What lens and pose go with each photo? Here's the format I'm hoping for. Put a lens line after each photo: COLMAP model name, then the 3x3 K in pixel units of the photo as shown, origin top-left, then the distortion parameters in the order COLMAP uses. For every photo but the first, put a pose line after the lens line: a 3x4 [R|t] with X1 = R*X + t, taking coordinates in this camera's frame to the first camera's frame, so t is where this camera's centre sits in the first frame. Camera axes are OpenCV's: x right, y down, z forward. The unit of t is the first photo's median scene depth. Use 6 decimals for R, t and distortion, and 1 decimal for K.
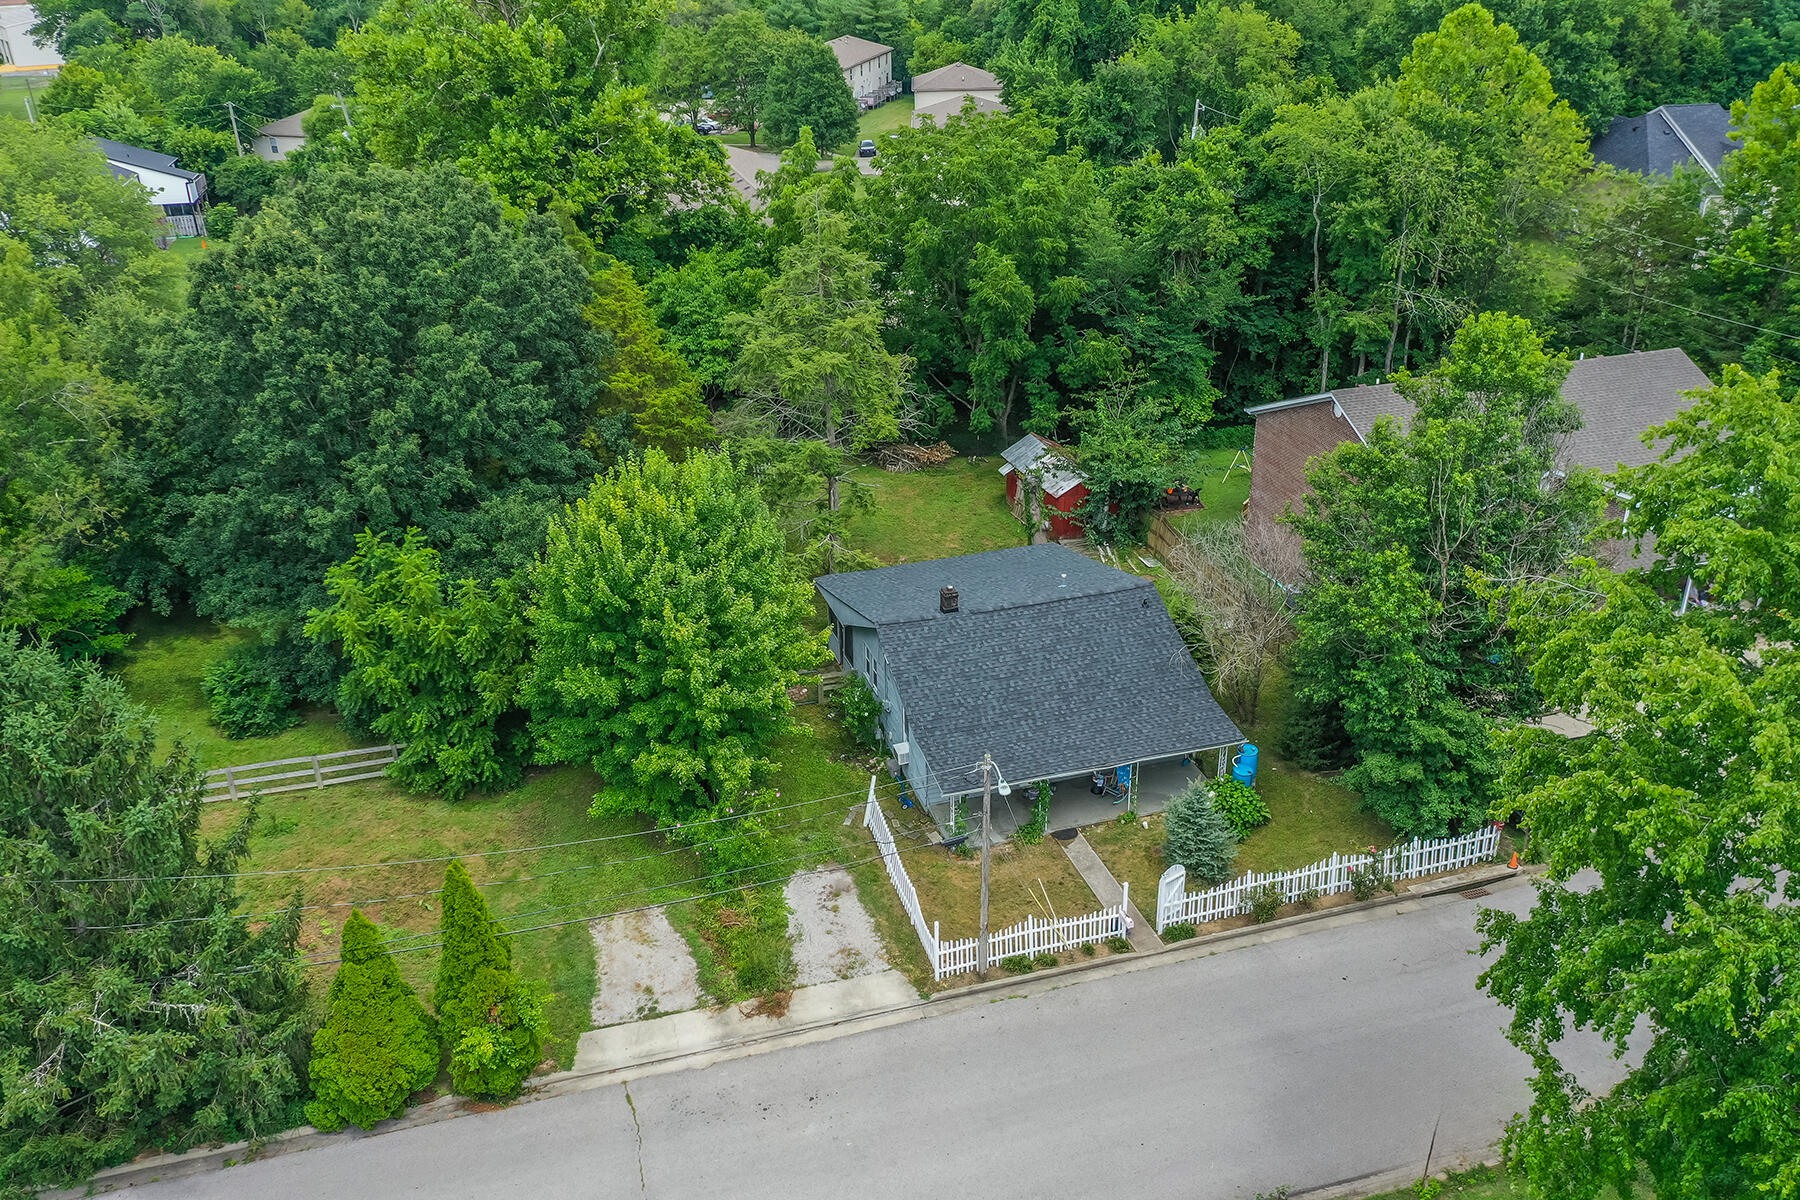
lens RADIAL K [[1429.9, 0, 897.7], [0, 1429.9, 586.5], [0, 0, 1]] dist [0.010208, 0.000835]
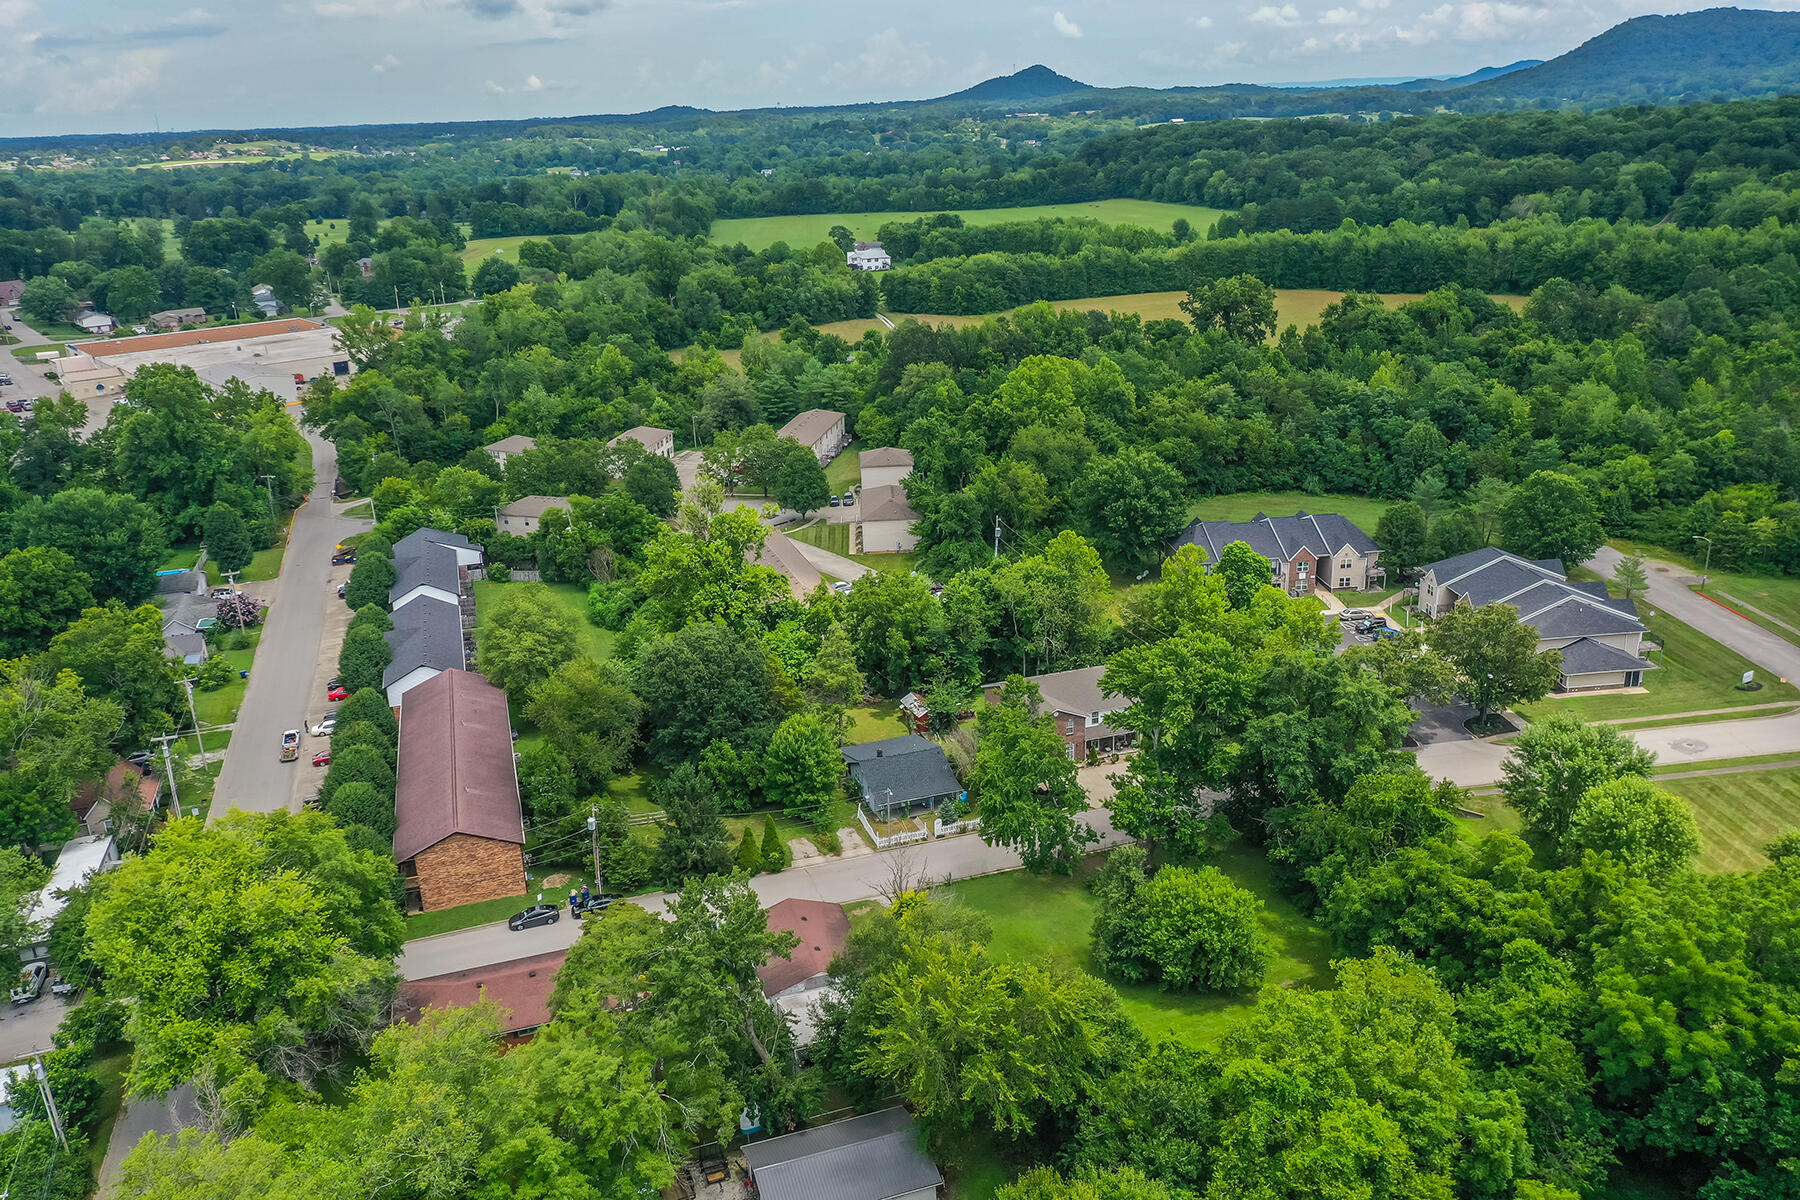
lens RADIAL K [[1429.9, 0, 897.7], [0, 1429.9, 586.5], [0, 0, 1]] dist [0.010208, 0.000835]
pose [[0.998969, -0.028129, 0.035639, -0.031912], [0.032297, 0.991960, -0.122364, 0.033574], [-0.031910, 0.123389, 0.991845, -2.449376]]
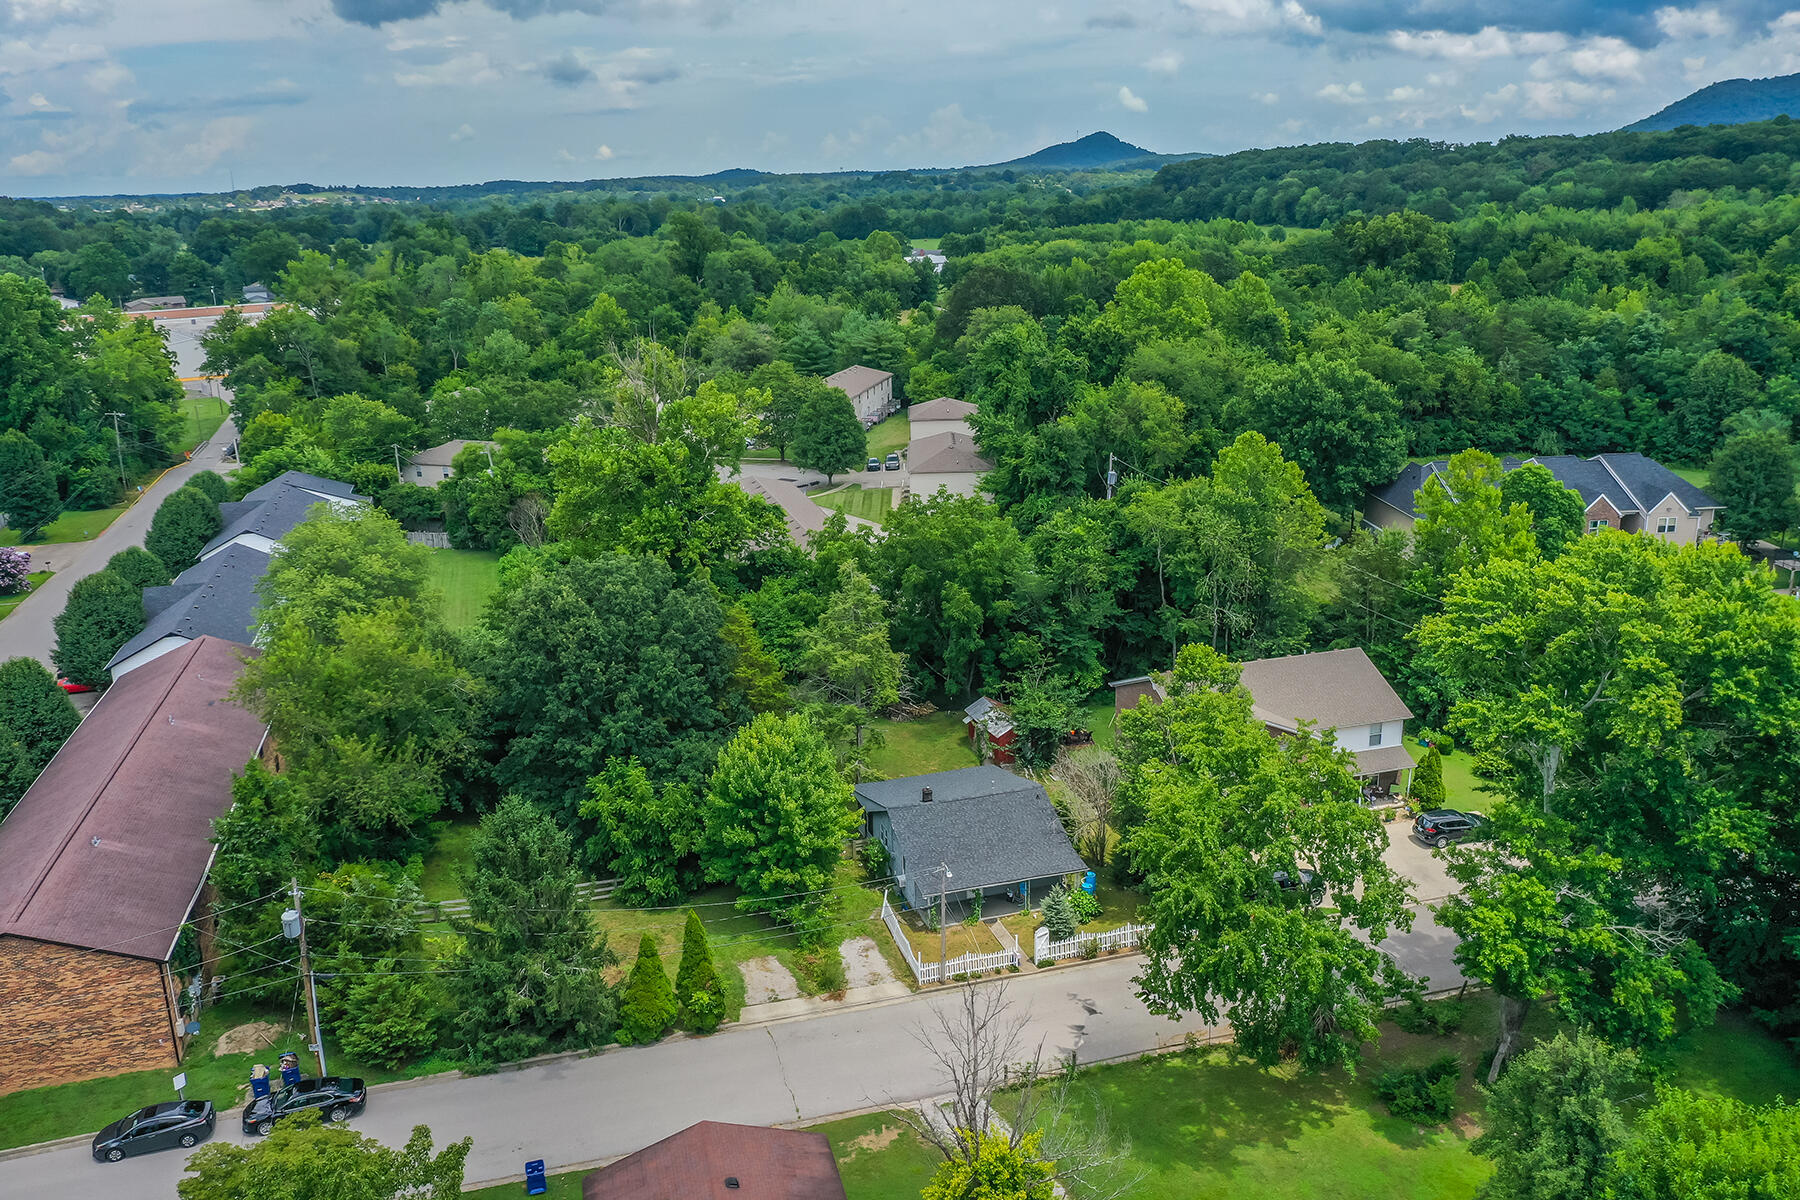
lens RADIAL K [[1429.9, 0, 897.7], [0, 1429.9, 586.5], [0, 0, 1]] dist [0.010208, 0.000835]
pose [[0.999986, -0.005346, -0.000182, 0.000344], [0.005238, 0.985631, -0.168831, 0.055096], [0.001082, 0.168828, 0.985645, -0.824465]]
